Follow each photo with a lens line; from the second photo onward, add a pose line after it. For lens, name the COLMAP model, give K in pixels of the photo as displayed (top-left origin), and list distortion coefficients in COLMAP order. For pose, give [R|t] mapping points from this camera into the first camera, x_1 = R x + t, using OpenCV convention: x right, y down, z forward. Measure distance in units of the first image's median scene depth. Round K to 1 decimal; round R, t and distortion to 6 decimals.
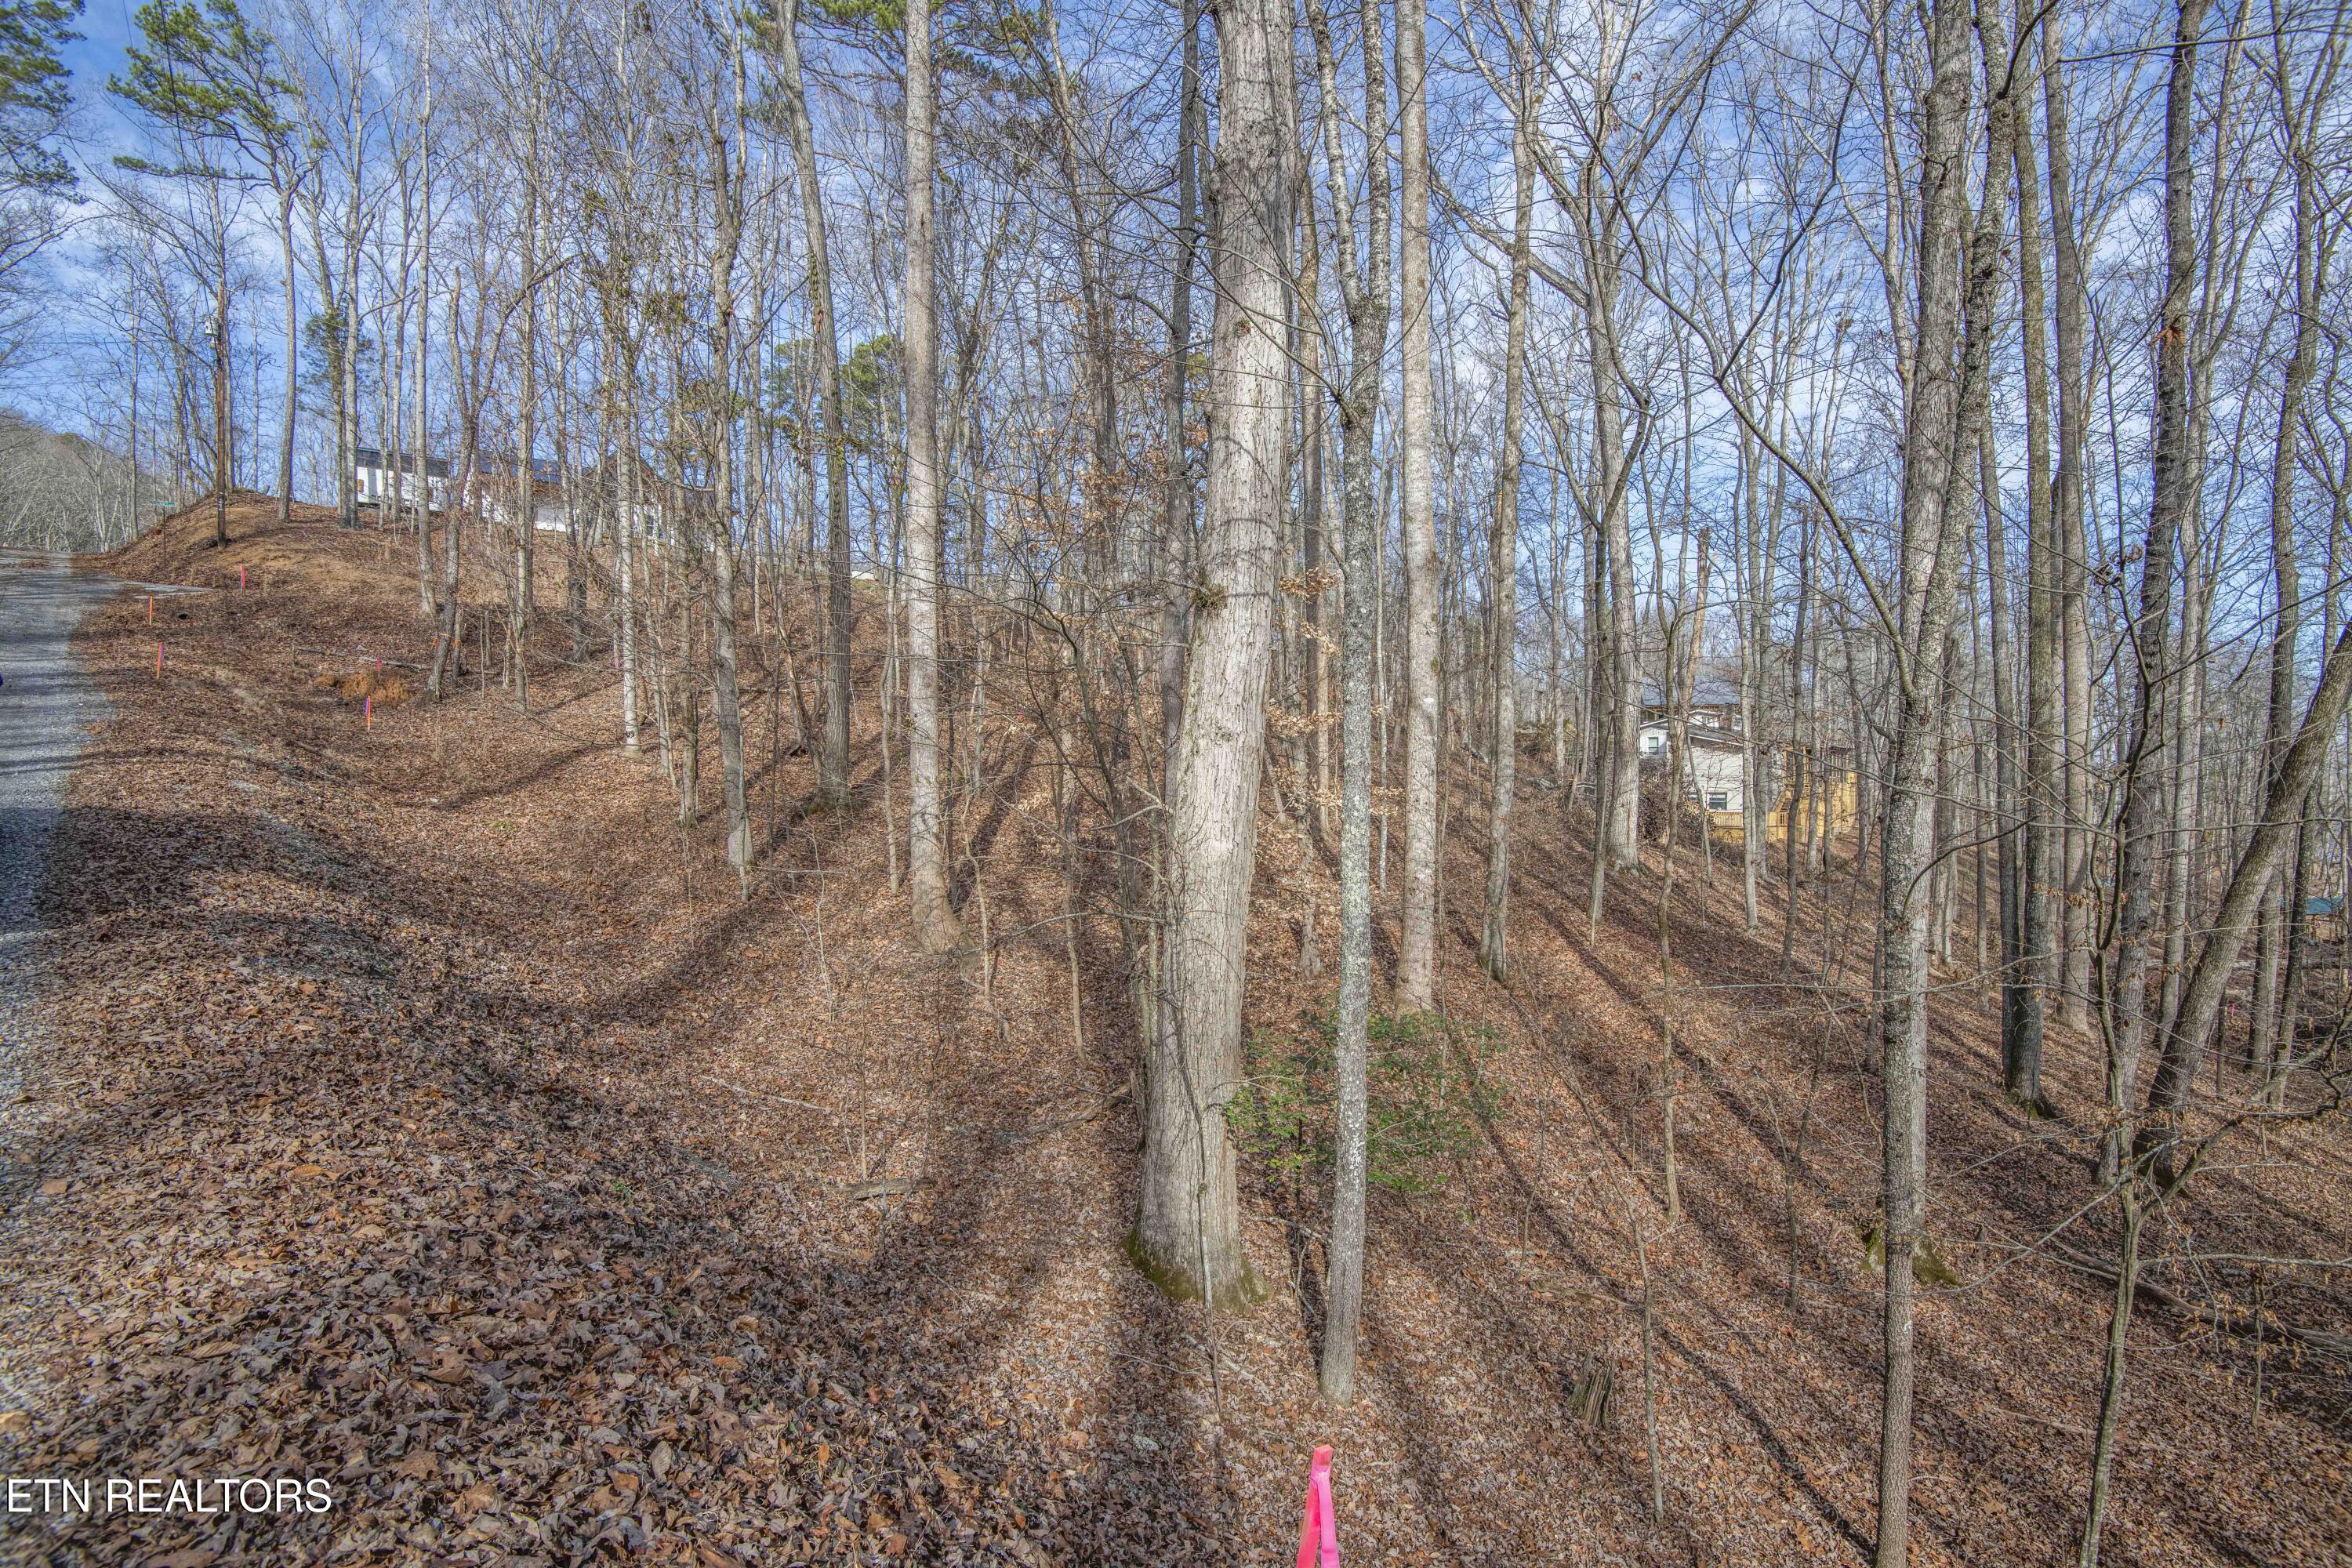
lens RADIAL K [[1077.3, 0, 1189.4], [0, 1077.3, 792.0], [0, 0, 1]] dist [-0.026899, -0.001436]
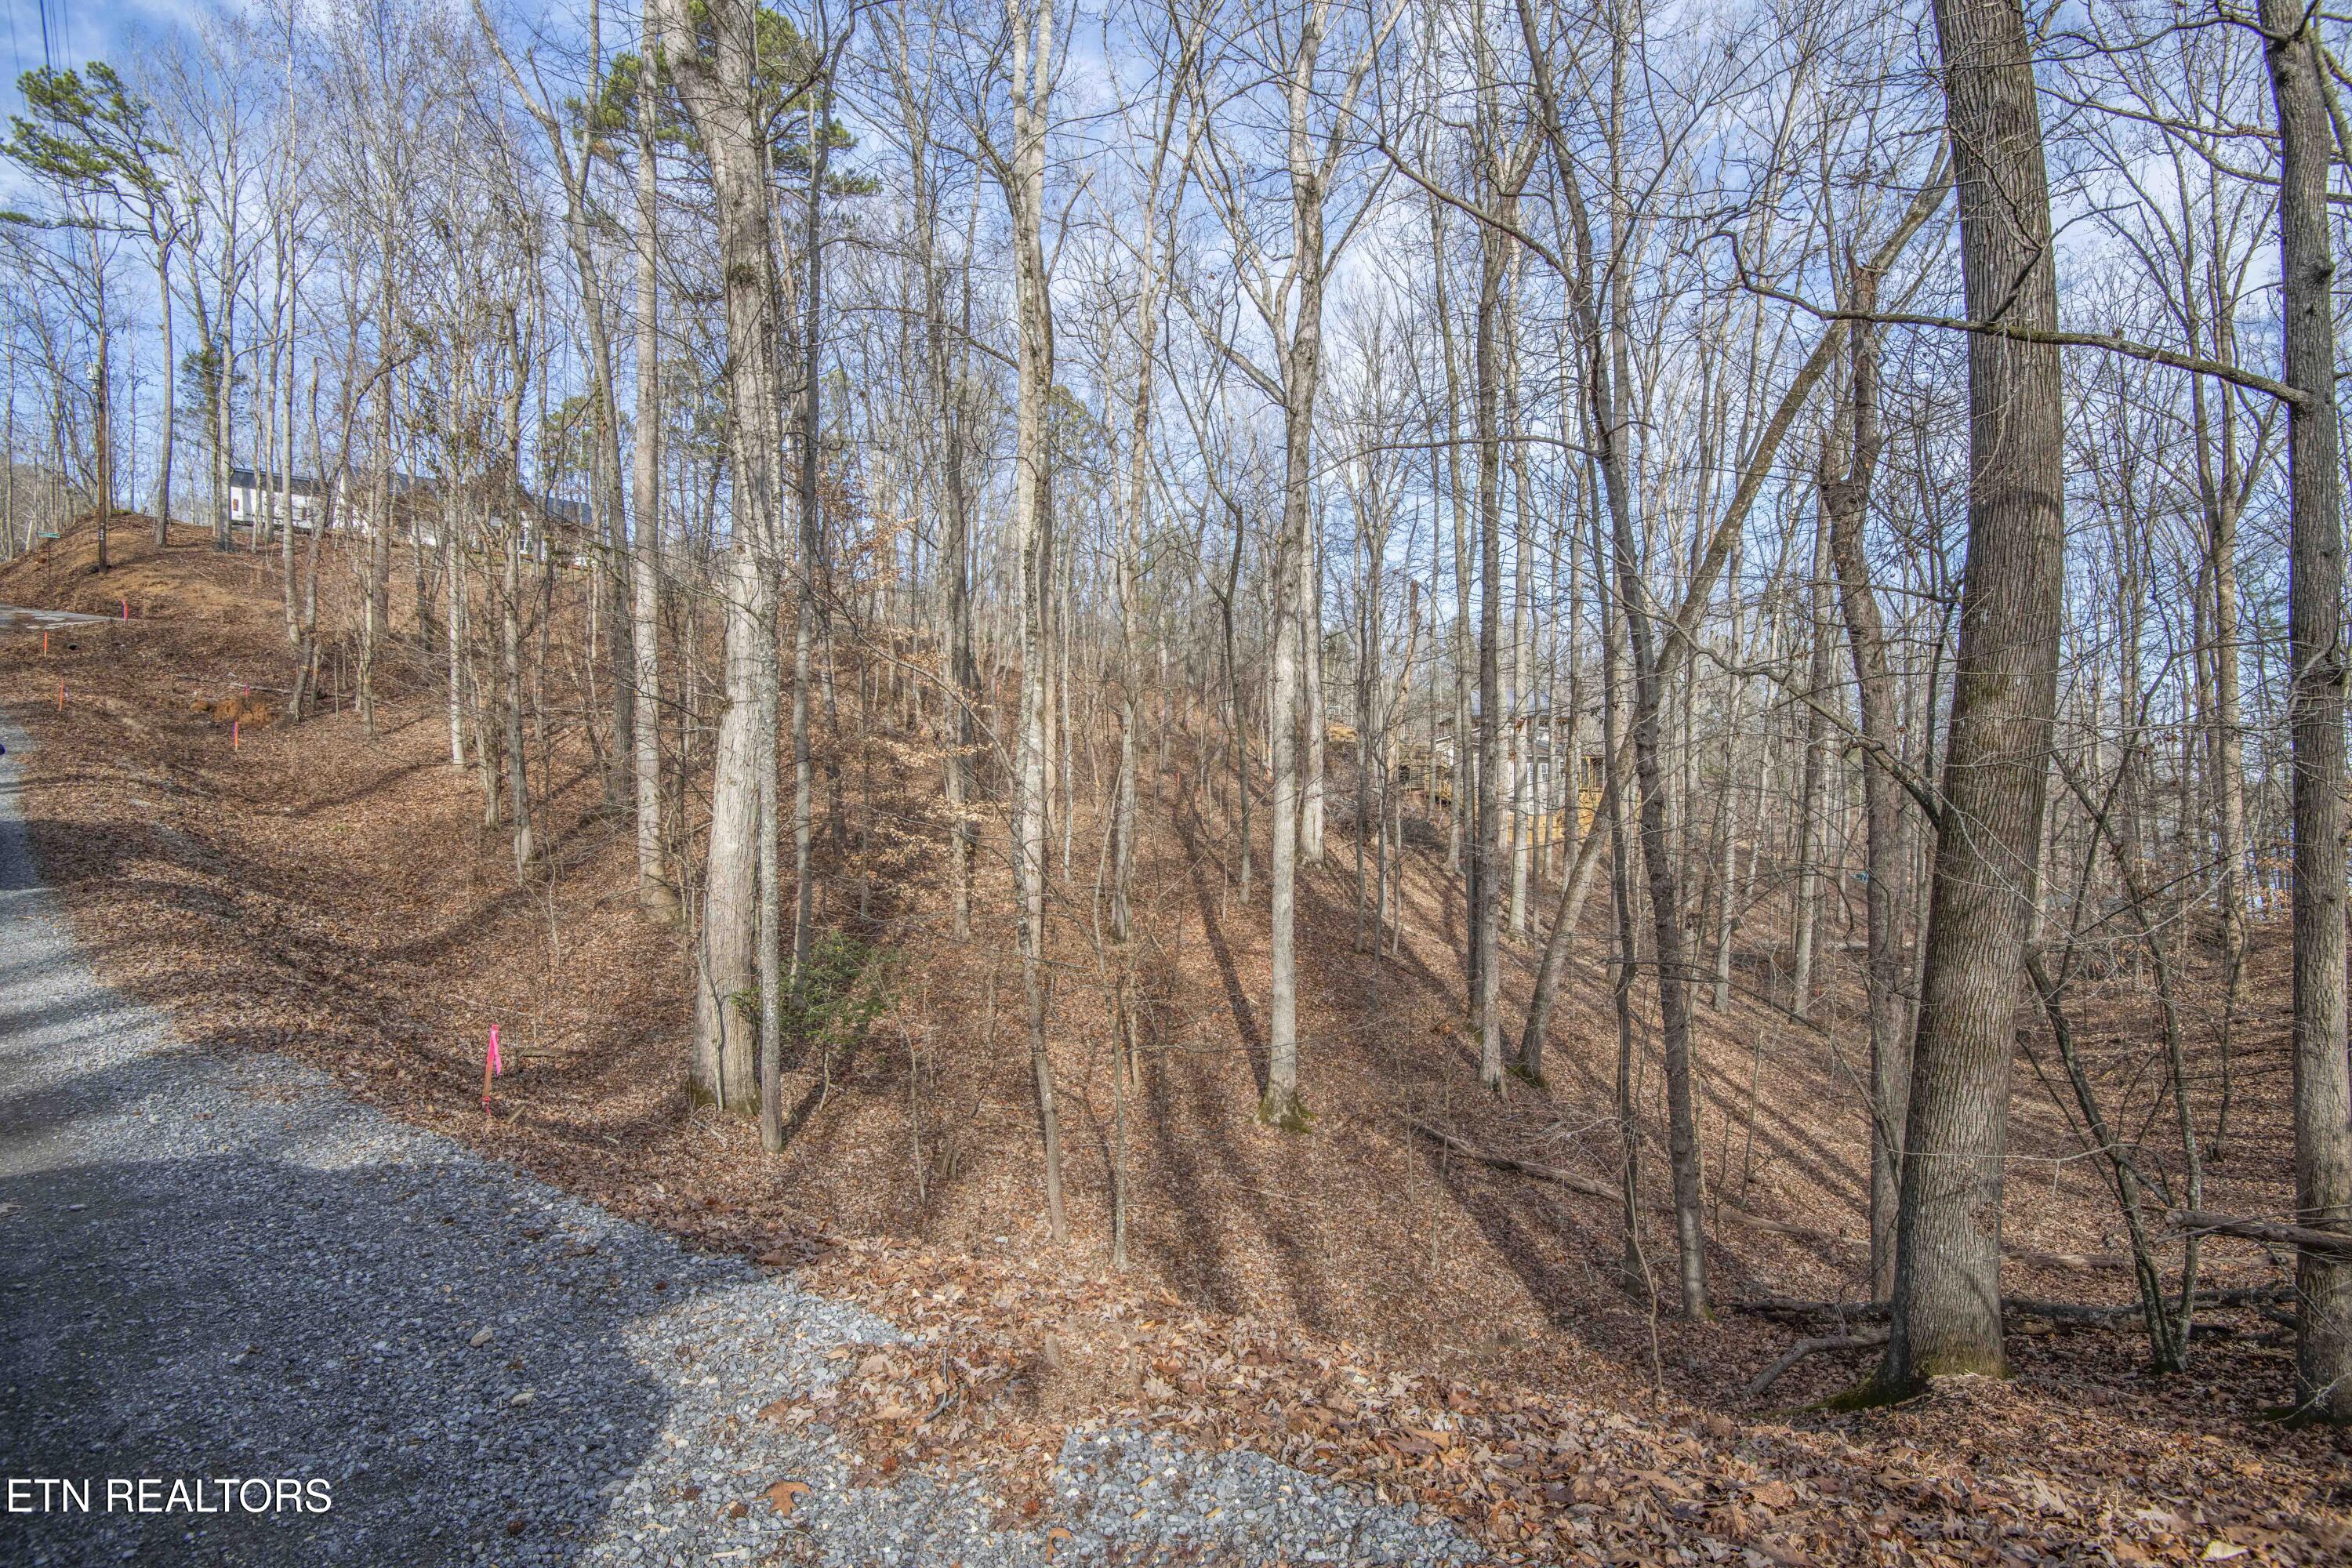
lens RADIAL K [[1077.3, 0, 1178.9], [0, 1077.3, 789.9], [0, 0, 1]] dist [-0.026899, -0.001436]
pose [[0.997919, 0.003147, 0.064408, 0.144255], [-0.003219, 0.999994, 0.001004, -0.010025], [-0.064404, -0.001209, 0.997923, -0.175533]]
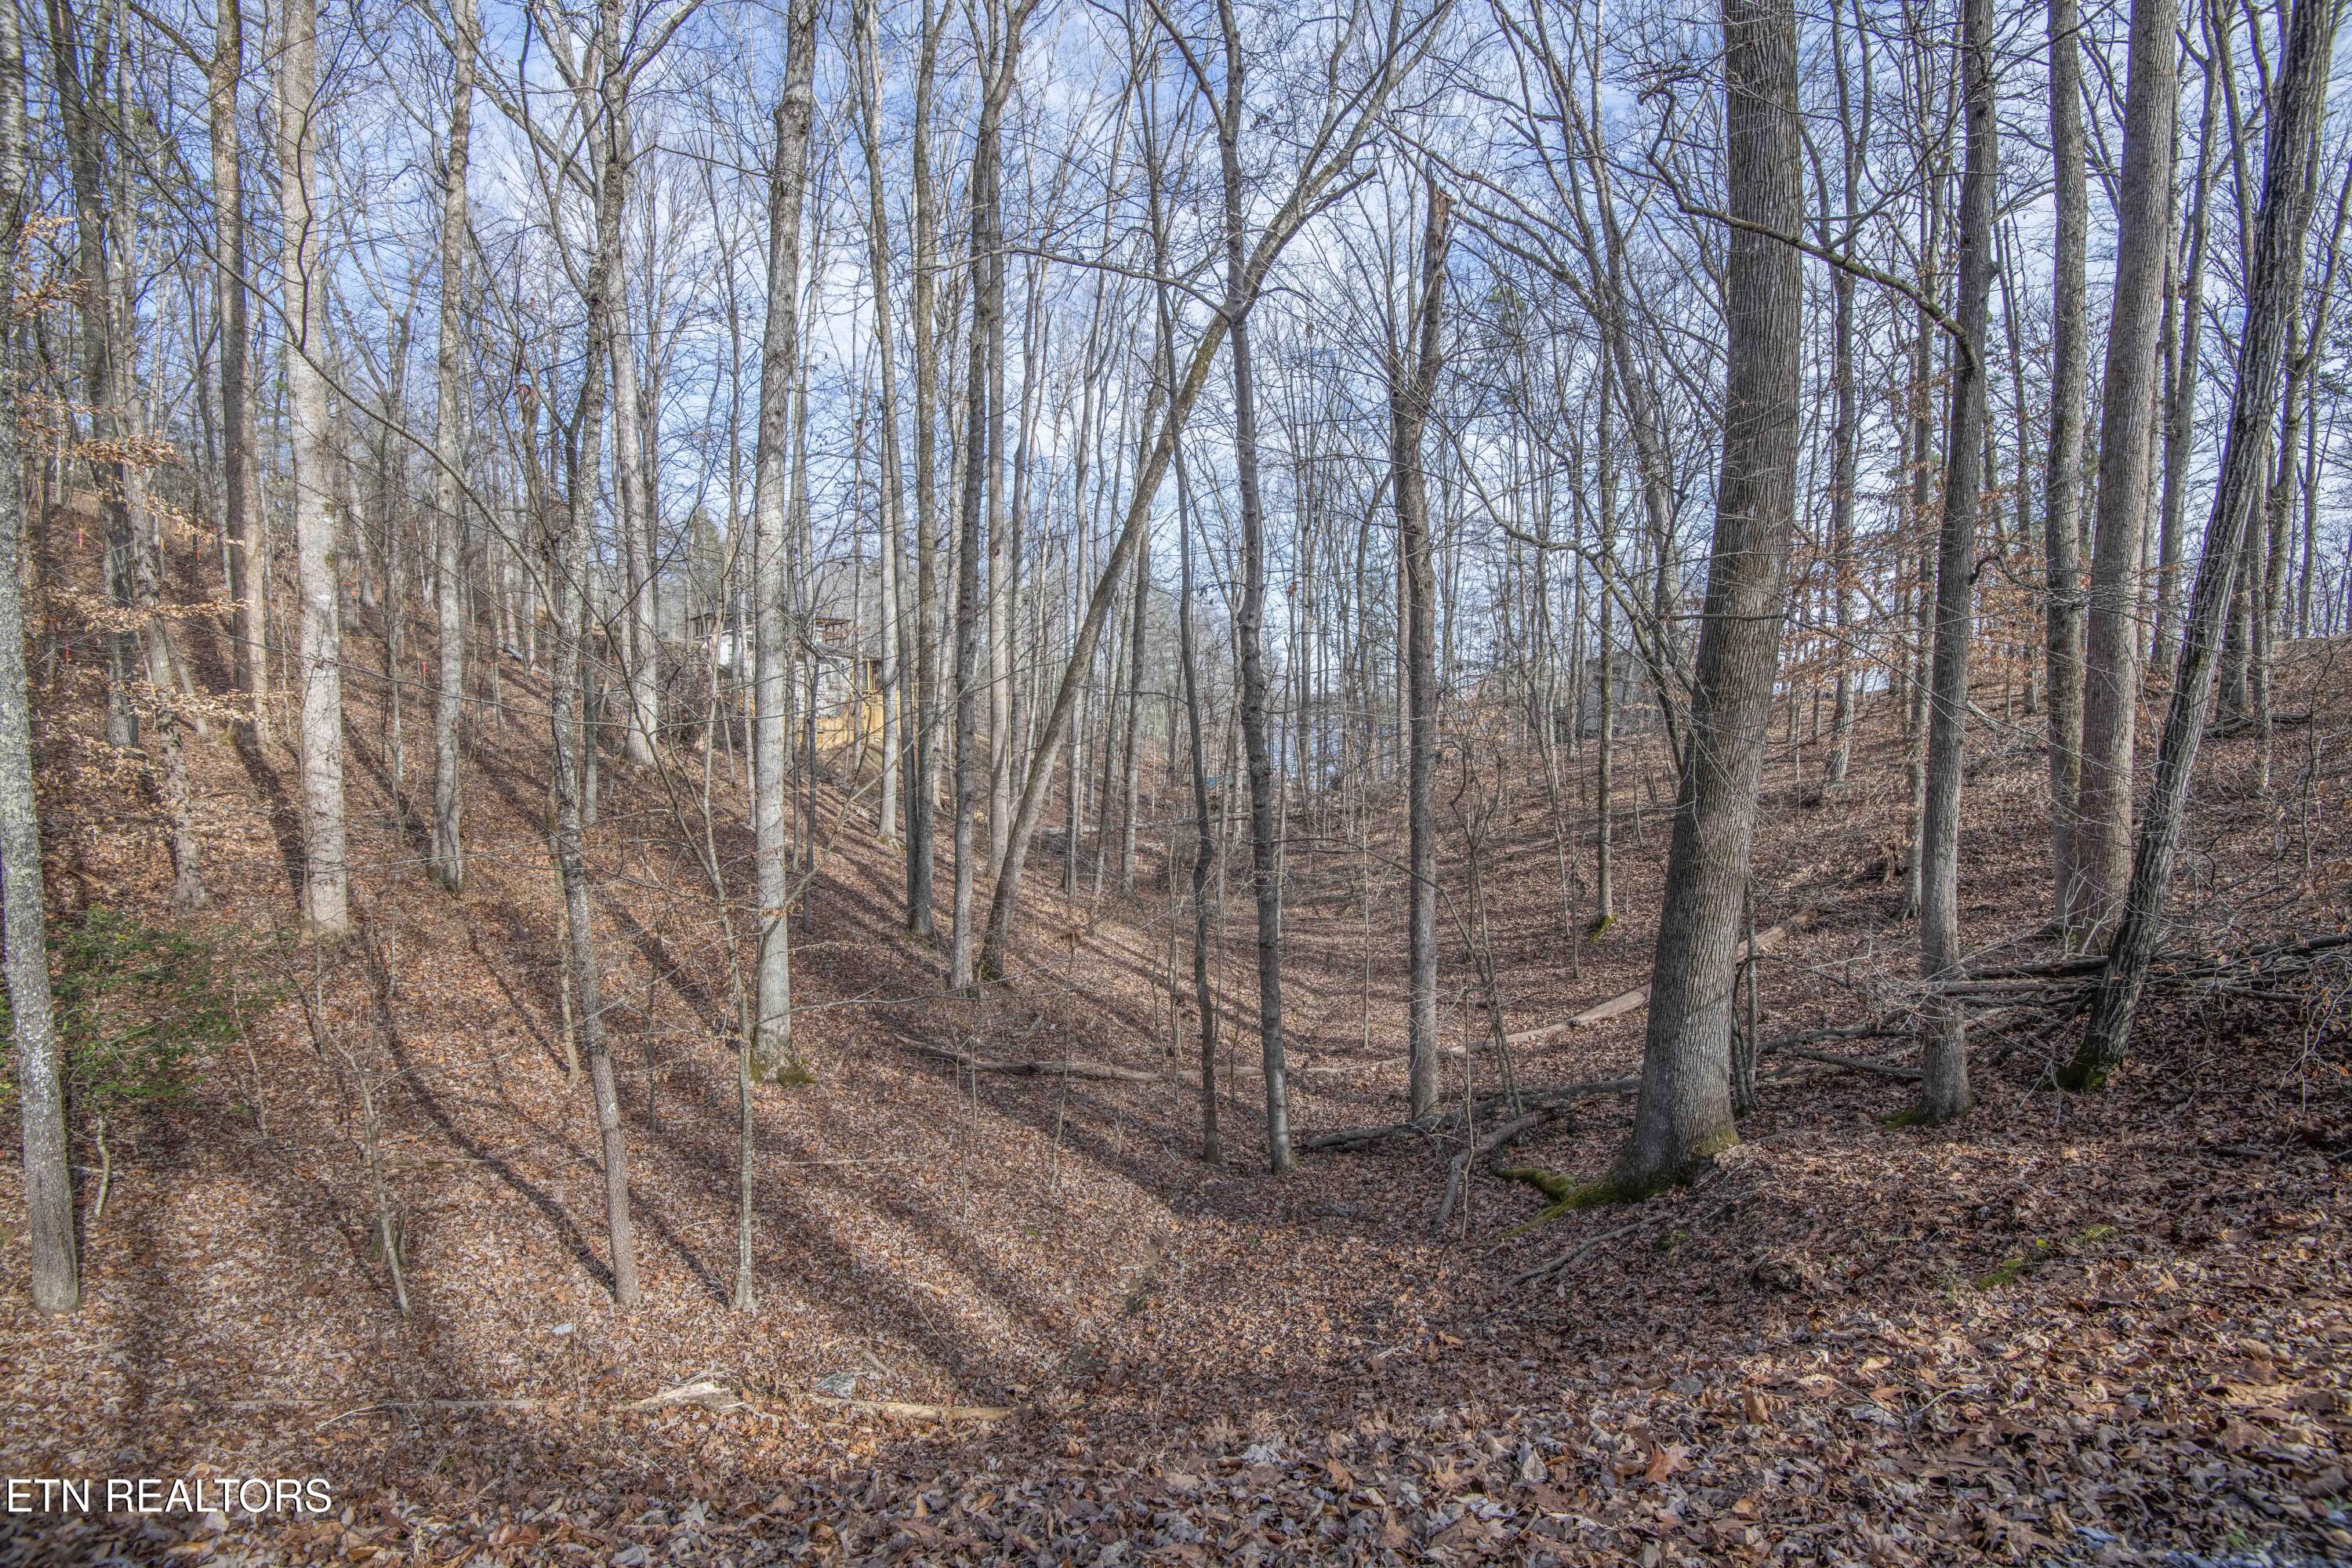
lens RADIAL K [[1077.3, 0, 1188.0], [0, 1077.3, 790.1], [0, 0, 1]] dist [-0.026899, -0.001436]
pose [[0.724256, -0.050496, 0.687680, 0.056147], [-0.007081, 0.996718, 0.080646, 0.000886], [-0.689495, -0.063277, 0.721521, -0.075409]]
